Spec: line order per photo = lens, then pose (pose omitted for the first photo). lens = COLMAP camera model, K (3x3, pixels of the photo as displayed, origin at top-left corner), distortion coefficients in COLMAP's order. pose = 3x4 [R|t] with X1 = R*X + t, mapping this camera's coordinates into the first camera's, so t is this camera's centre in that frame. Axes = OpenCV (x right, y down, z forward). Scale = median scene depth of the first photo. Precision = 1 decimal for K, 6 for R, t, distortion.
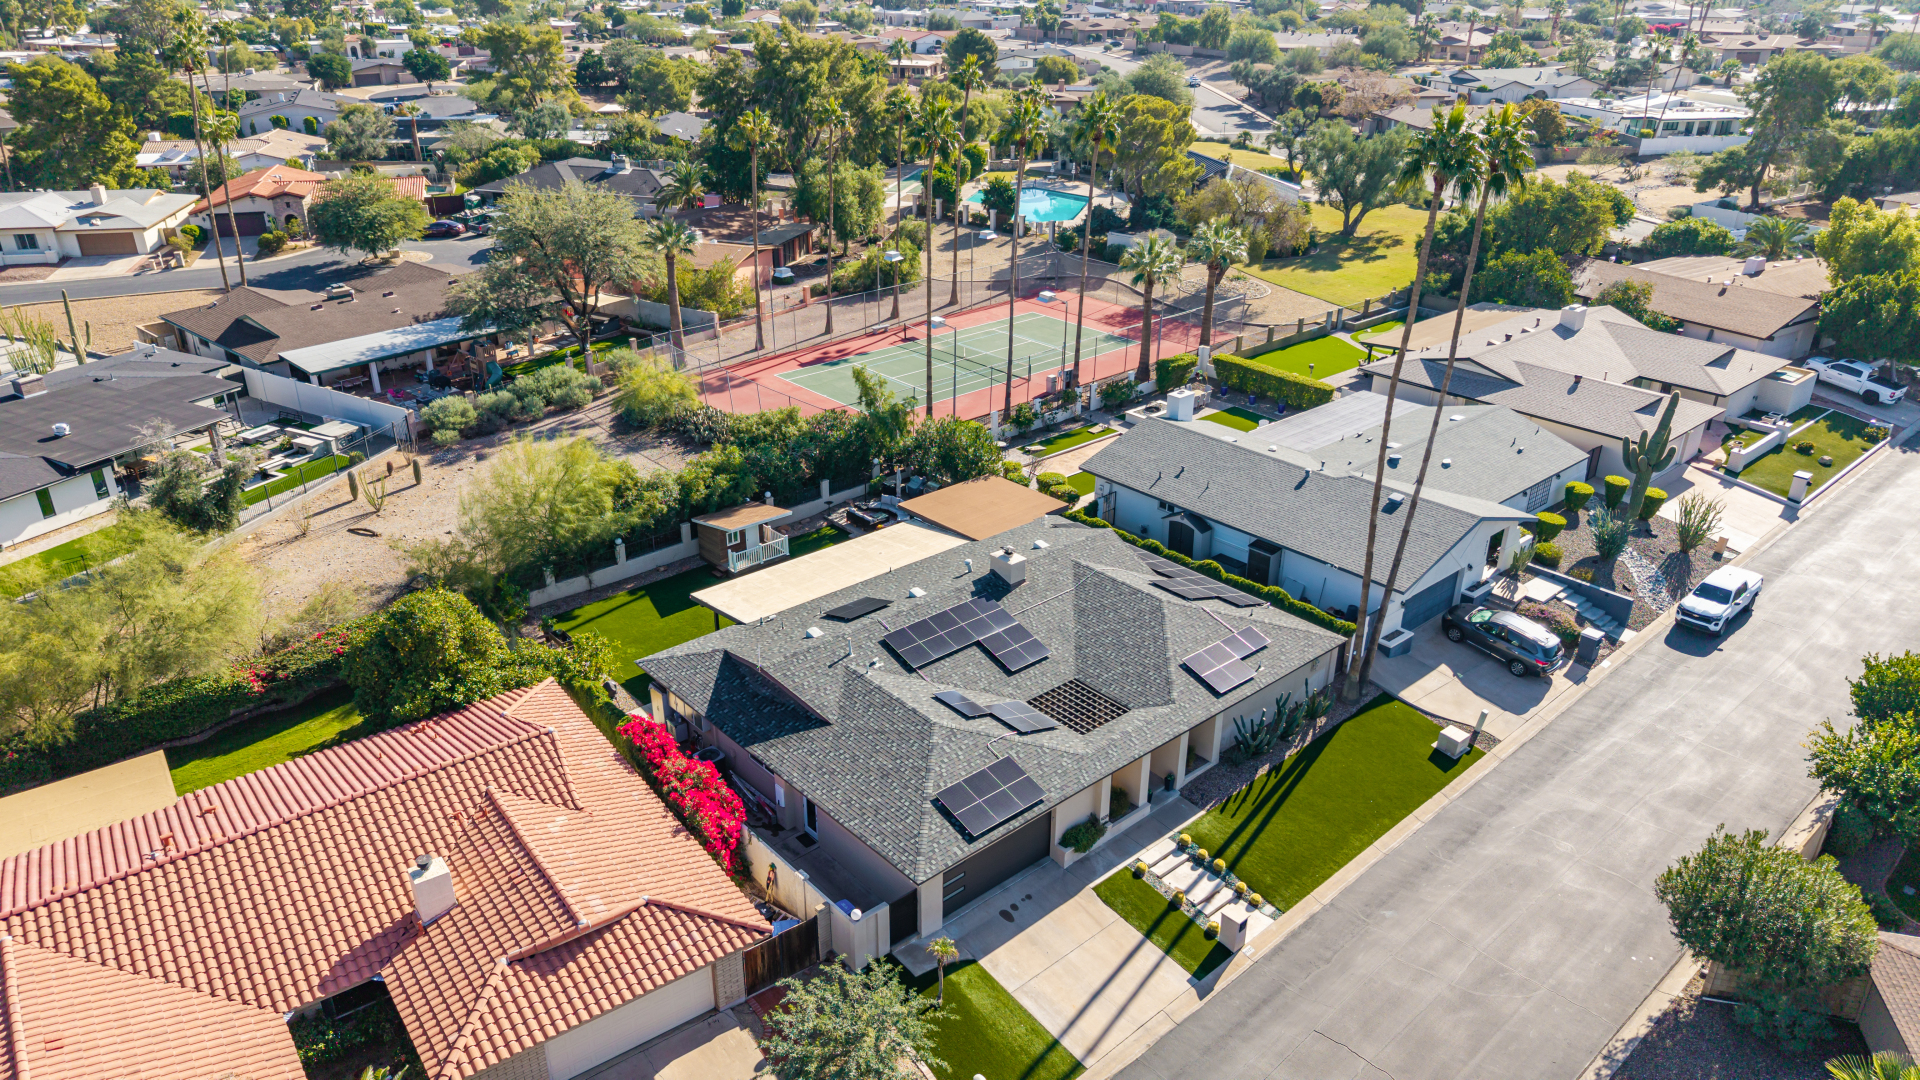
lens RADIAL K [[1281.8, 0, 963.3], [0, 1281.8, 535.6], [0, 0, 1]] dist [0.021570, -0.021876]
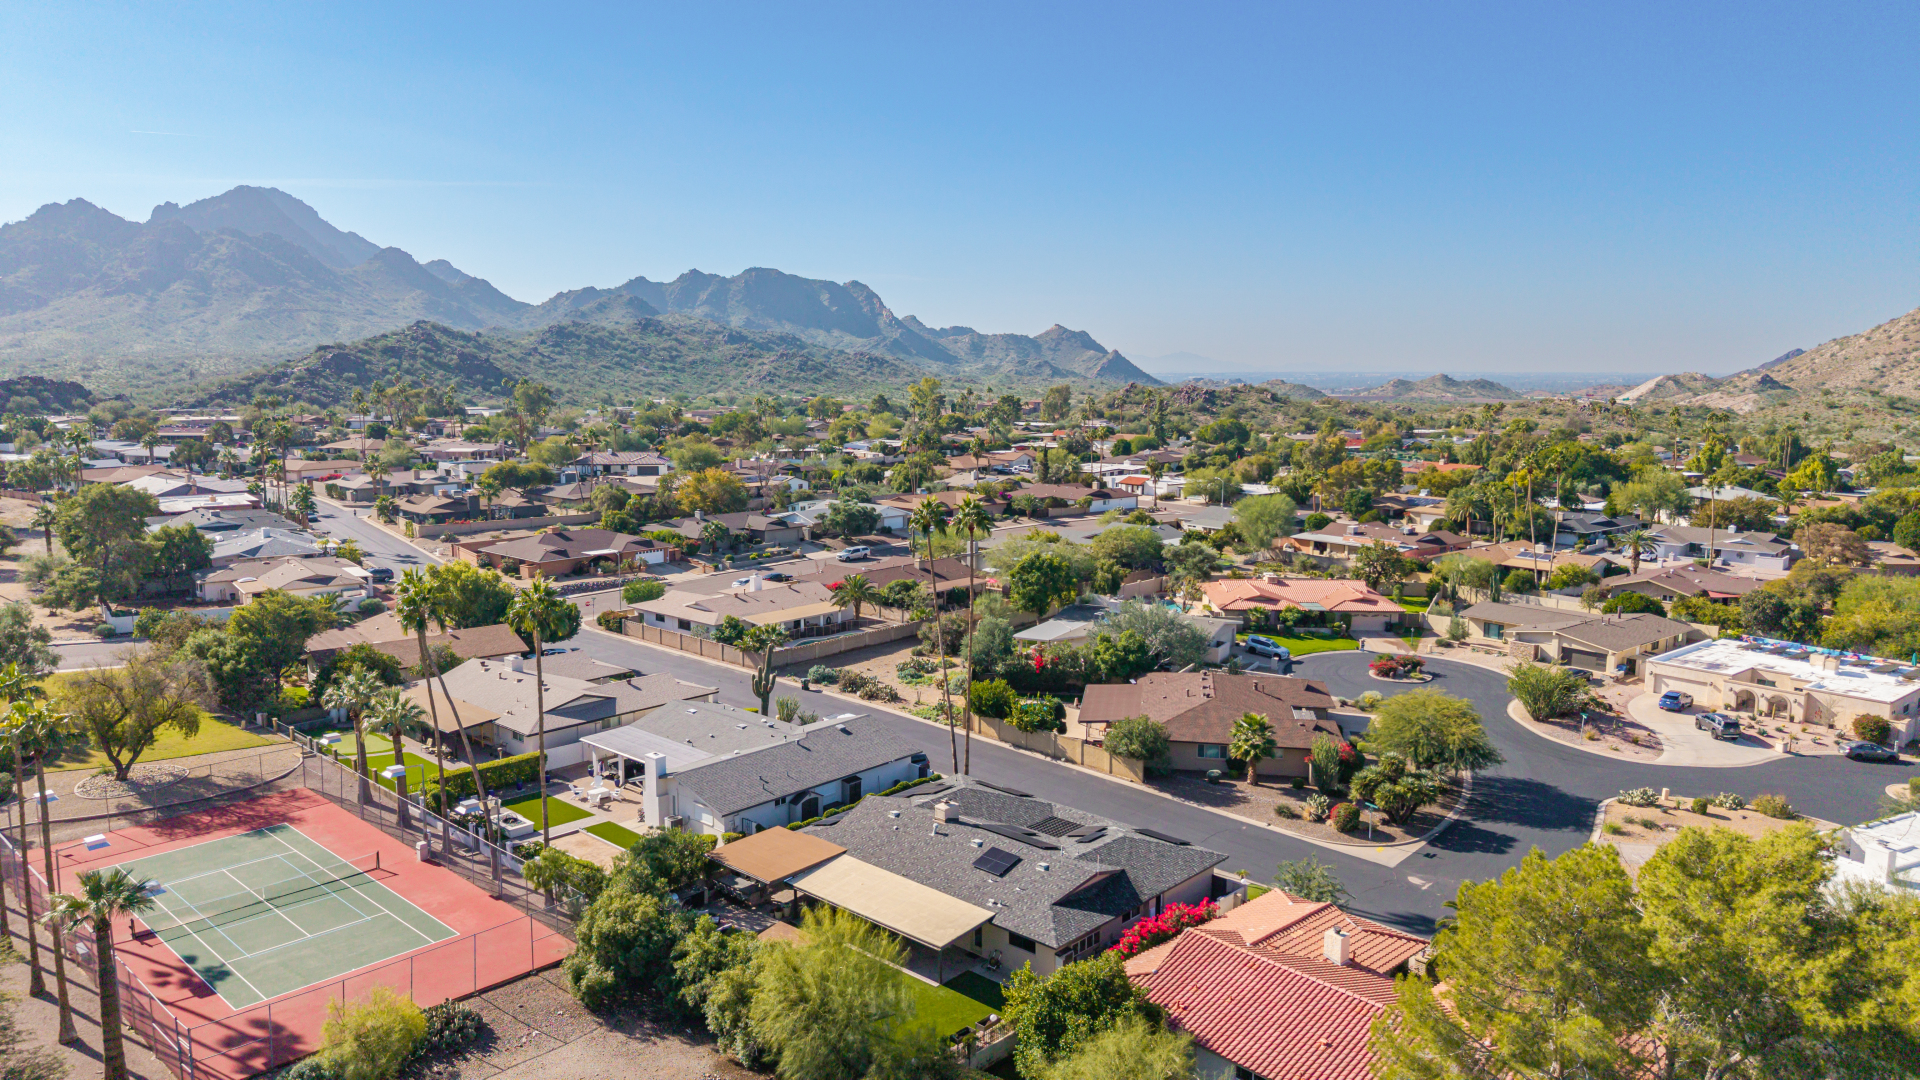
lens RADIAL K [[1278.9, 0, 960.0], [0, 1278.9, 540.0], [0, 0, 1]] dist [0.078031, -0.001061]
pose [[-0.094944, -0.146006, 0.984717, -0.938106], [0.416655, 0.892546, 0.172513, -0.343628], [-0.904093, 0.426666, -0.023908, 0.594705]]
